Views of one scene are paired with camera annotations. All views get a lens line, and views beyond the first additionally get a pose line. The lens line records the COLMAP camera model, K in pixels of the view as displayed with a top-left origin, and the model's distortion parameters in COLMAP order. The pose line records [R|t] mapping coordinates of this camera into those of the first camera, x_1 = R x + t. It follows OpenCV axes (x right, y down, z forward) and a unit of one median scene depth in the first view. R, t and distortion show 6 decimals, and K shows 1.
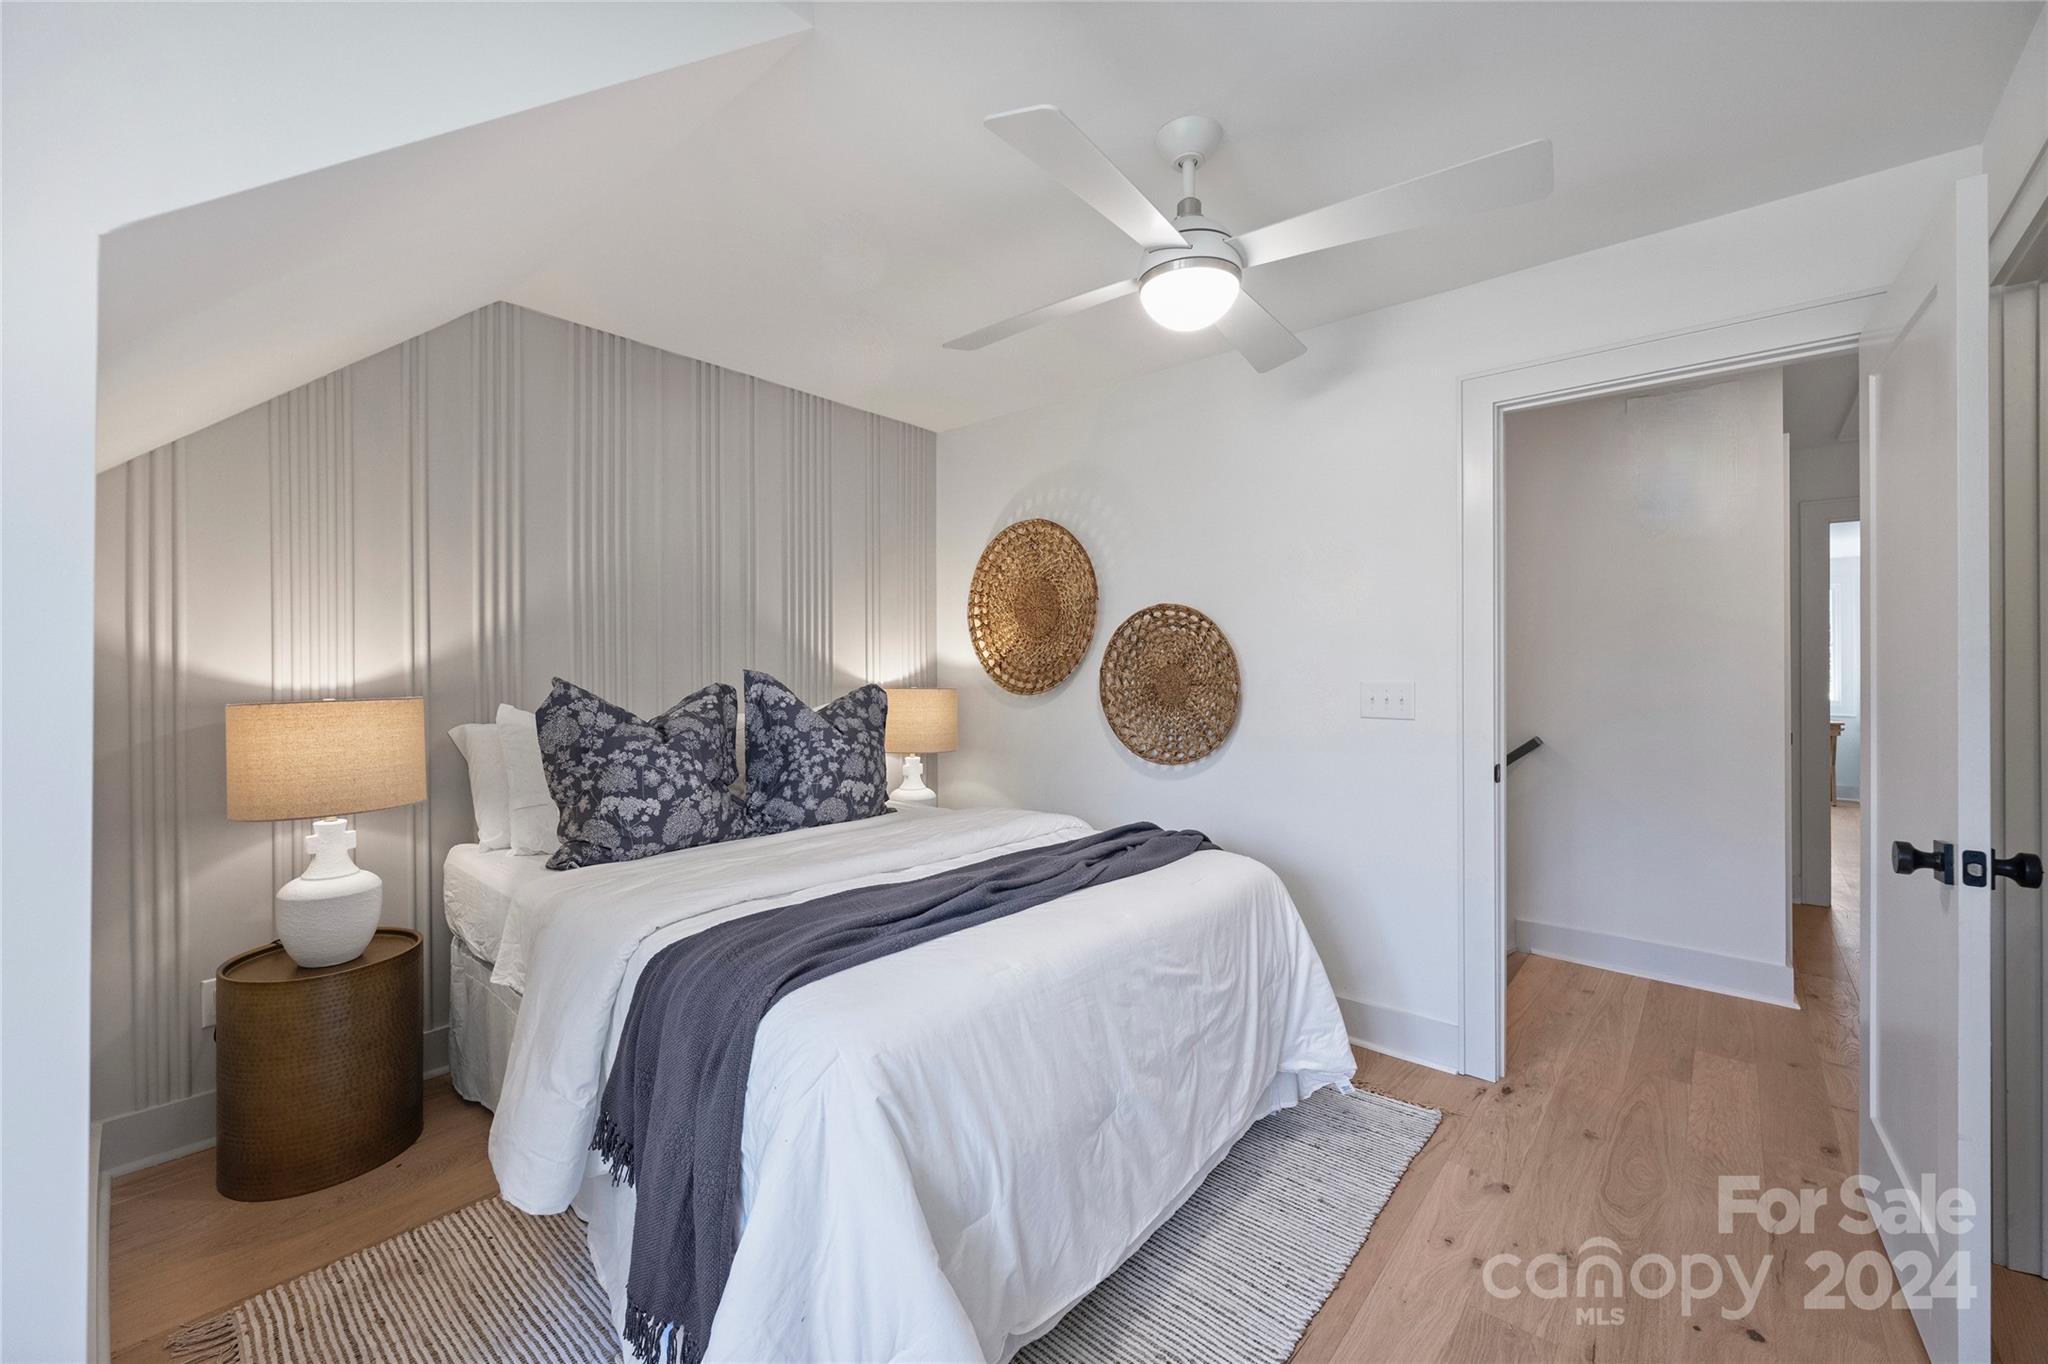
lens RADIAL K [[817.3, 0, 1054.4], [0, 817.3, 676.1], [0, 0, 1]] dist [-0.011877, -0.000046]
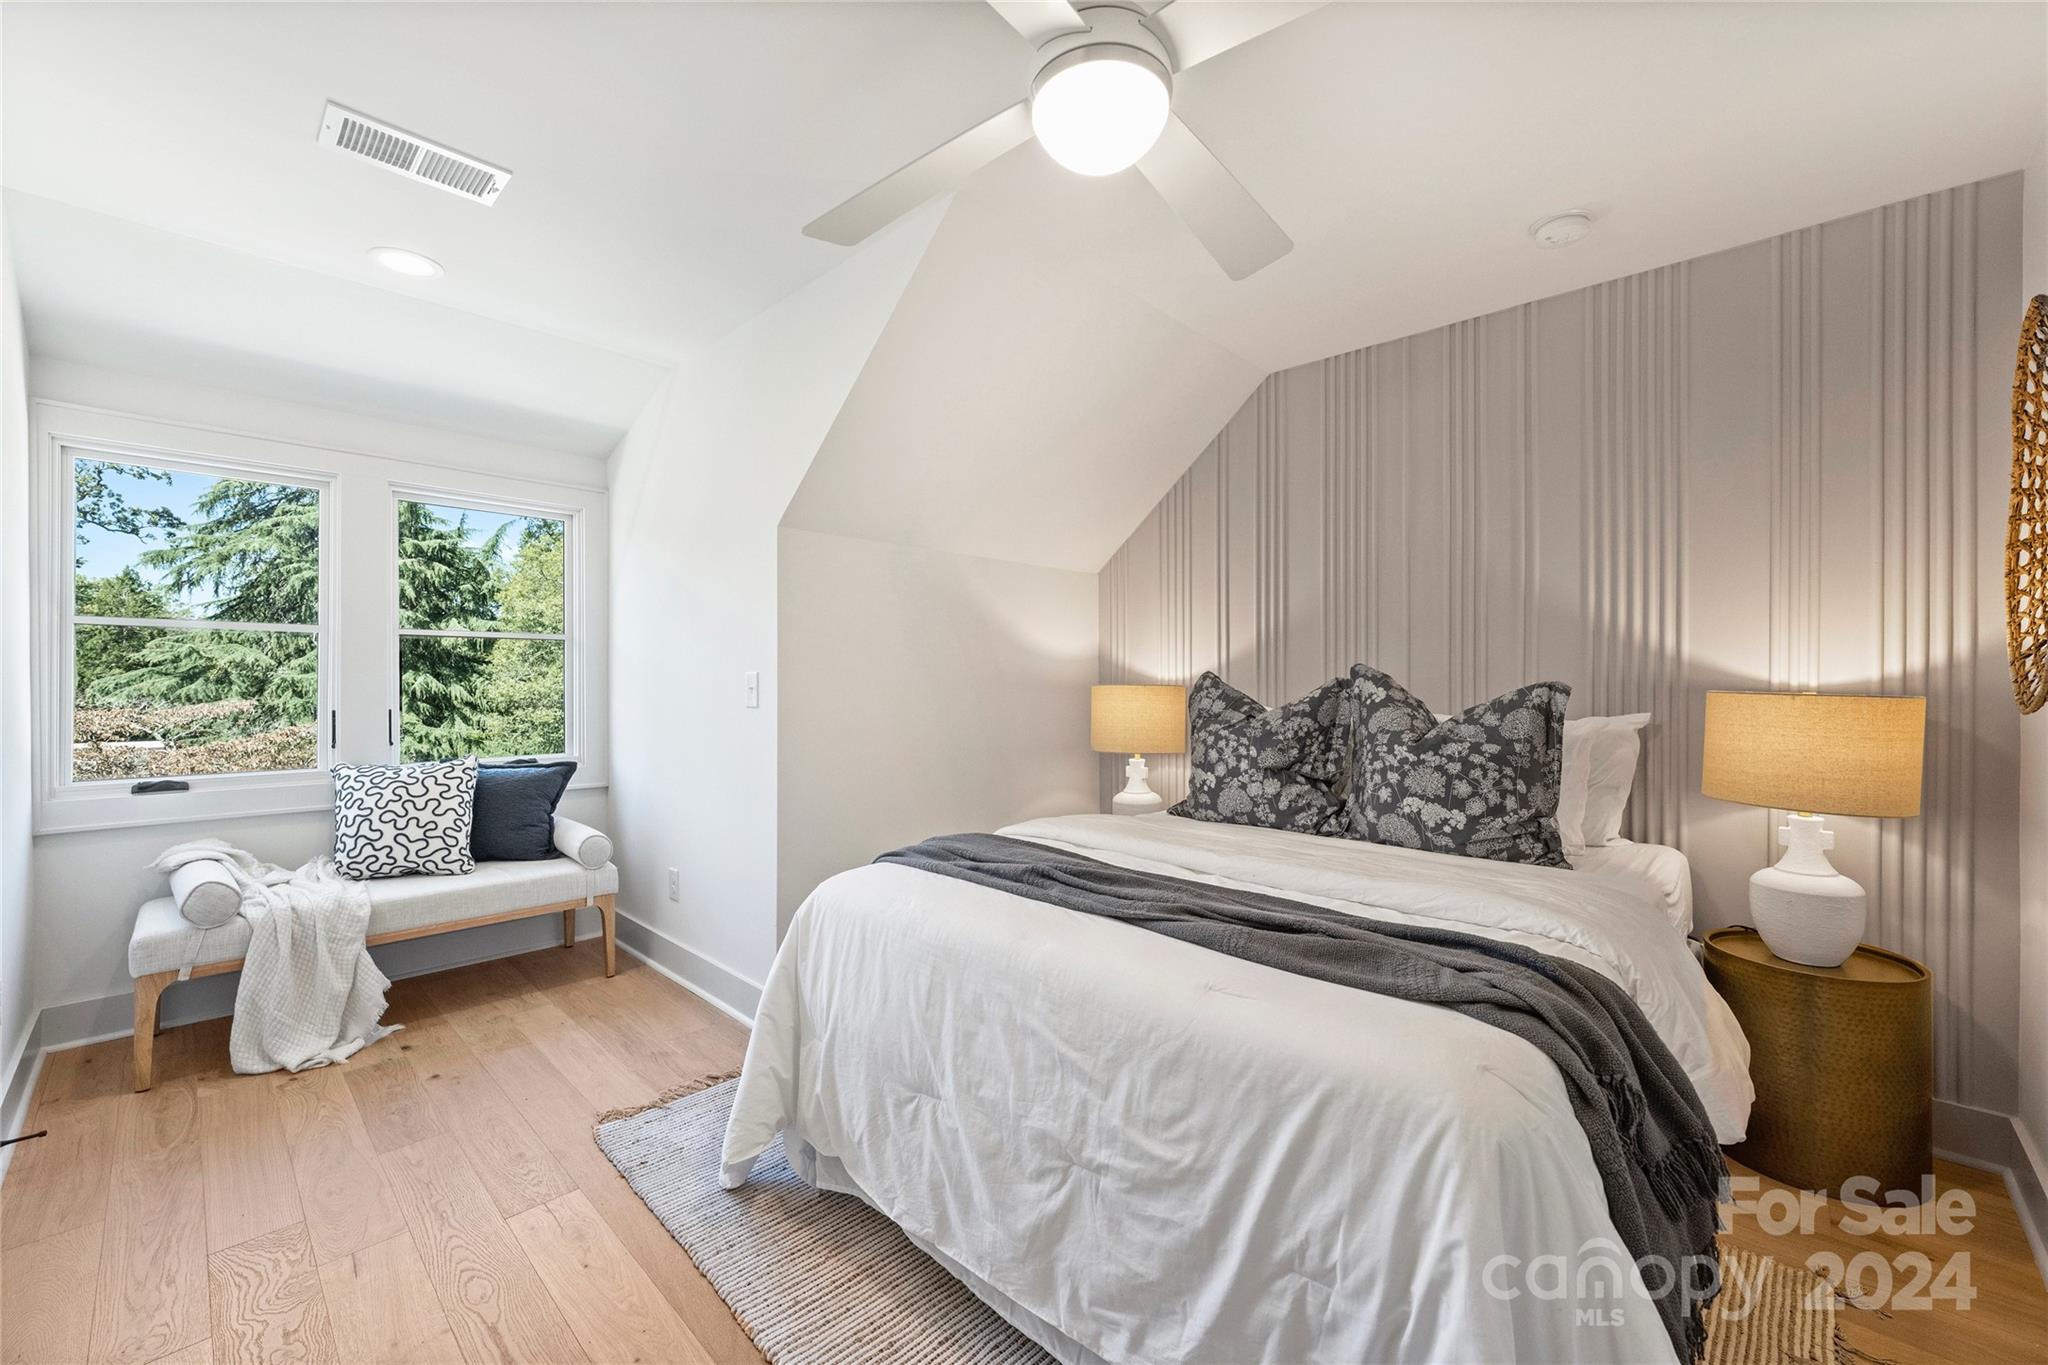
lens RADIAL K [[817.3, 0, 1054.4], [0, 817.3, 676.6], [0, 0, 1]] dist [-0.011877, -0.000046]
pose [[-0.052540, 0.010539, -0.998563, 0.576809], [-0.000882, 0.999943, 0.010600, -0.001560], [0.998618, 0.001438, -0.052528, 0.687073]]
